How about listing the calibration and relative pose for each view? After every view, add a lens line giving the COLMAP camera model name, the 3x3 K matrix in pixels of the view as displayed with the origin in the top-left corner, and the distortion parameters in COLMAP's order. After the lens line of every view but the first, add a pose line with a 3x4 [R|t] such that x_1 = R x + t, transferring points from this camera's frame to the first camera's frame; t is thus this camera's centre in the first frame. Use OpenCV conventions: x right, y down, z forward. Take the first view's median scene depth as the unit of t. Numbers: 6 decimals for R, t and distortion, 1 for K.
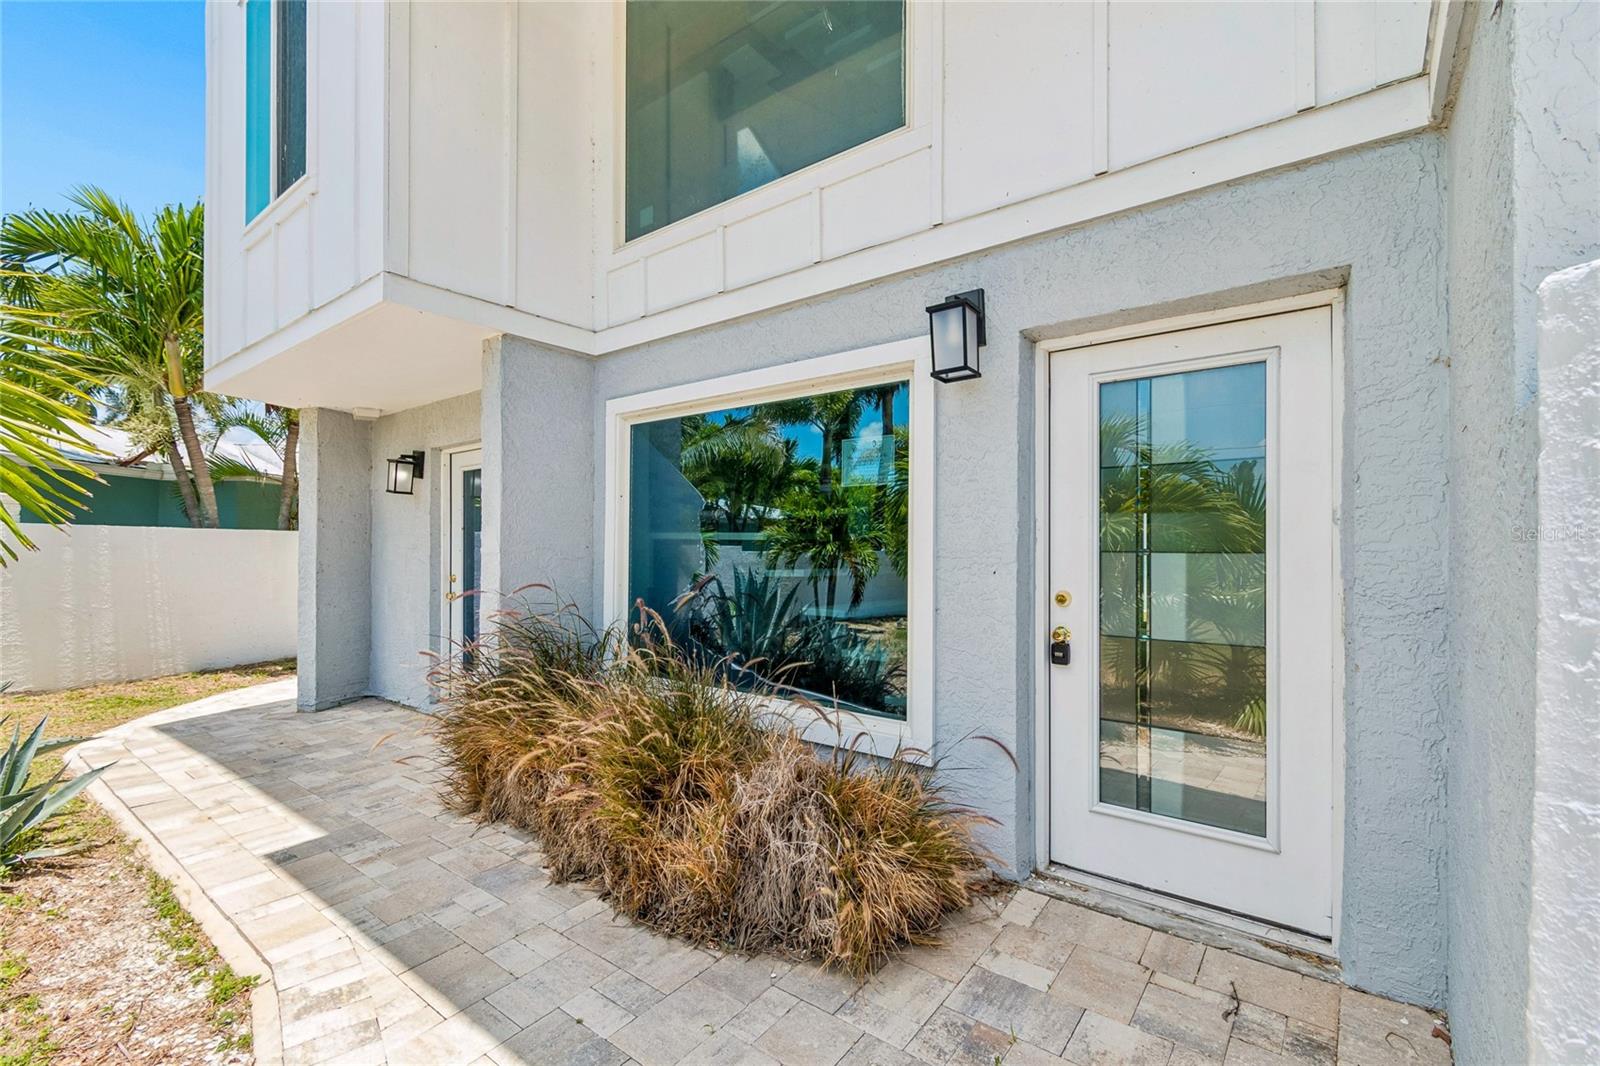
lens RADIAL K [[712.4, 0, 801.3], [0, 712.4, 540.9], [0, 0, 1]] dist [0.005867, -0.002554]
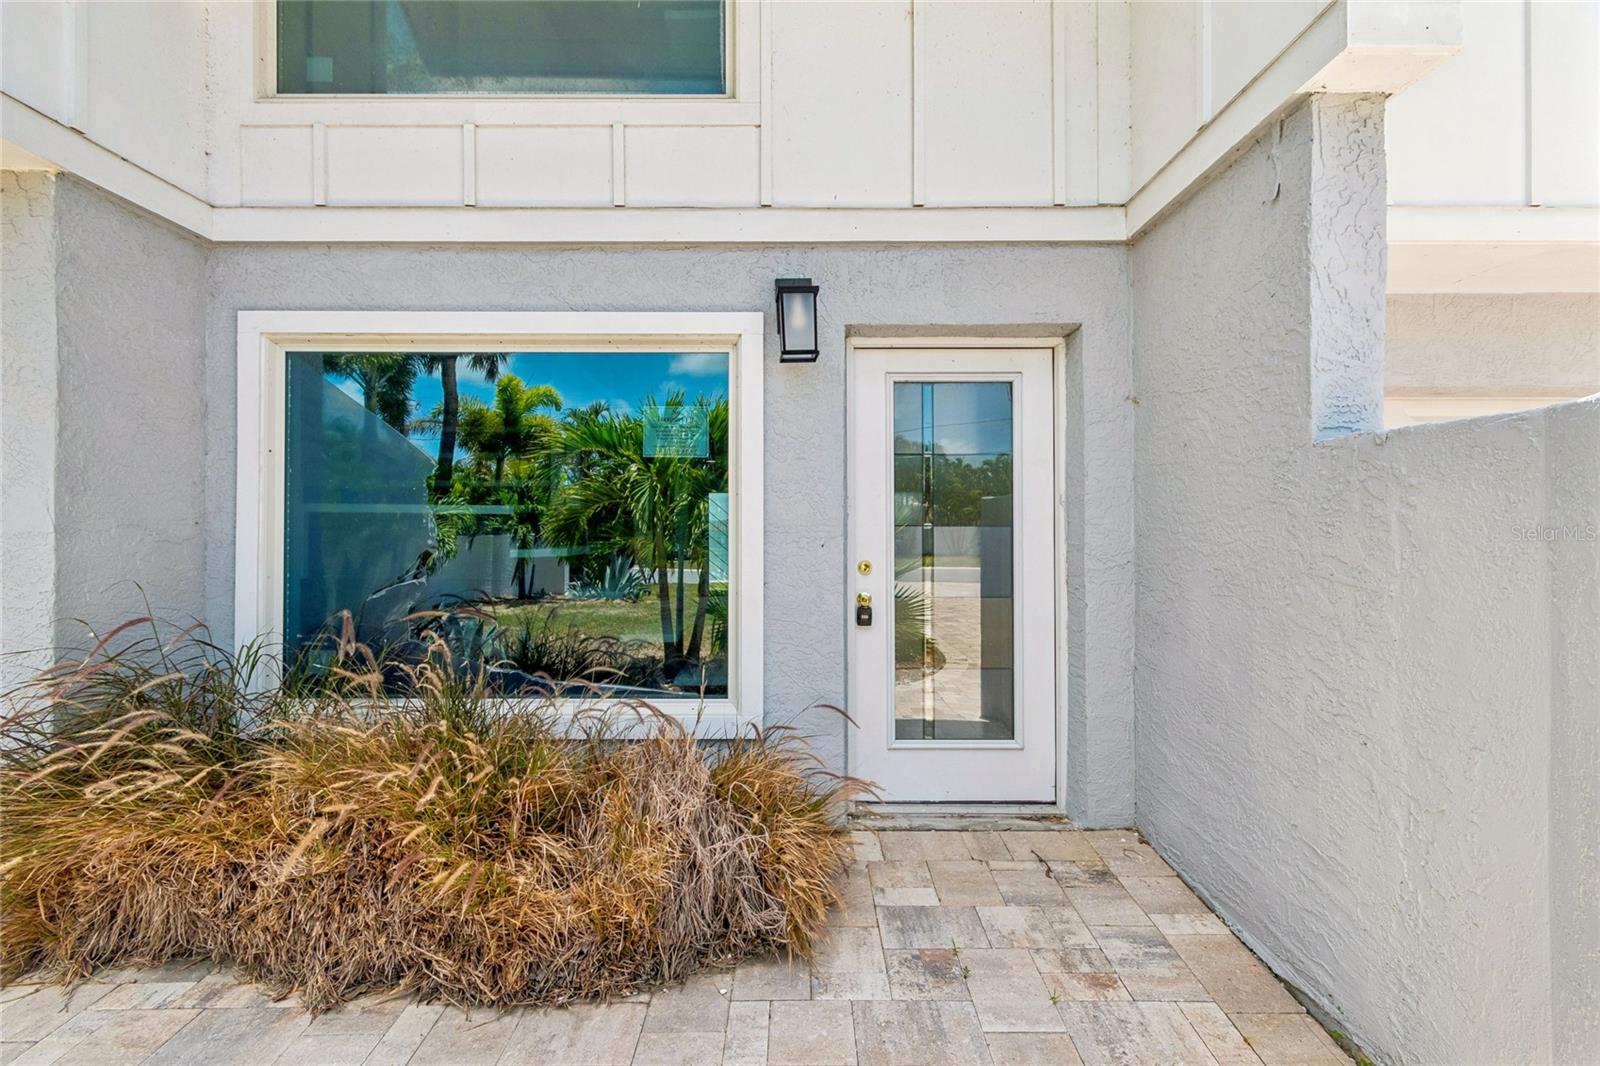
lens RADIAL K [[712.4, 0, 797.7], [0, 712.4, 519.8], [0, 0, 1]] dist [0.005867, -0.002554]
pose [[0.780756, 0.001998, 0.624832, -0.440568], [-0.003663, 0.999992, 0.001379, 0.003923], [-0.624825, -0.003366, 0.780758, 0.189544]]
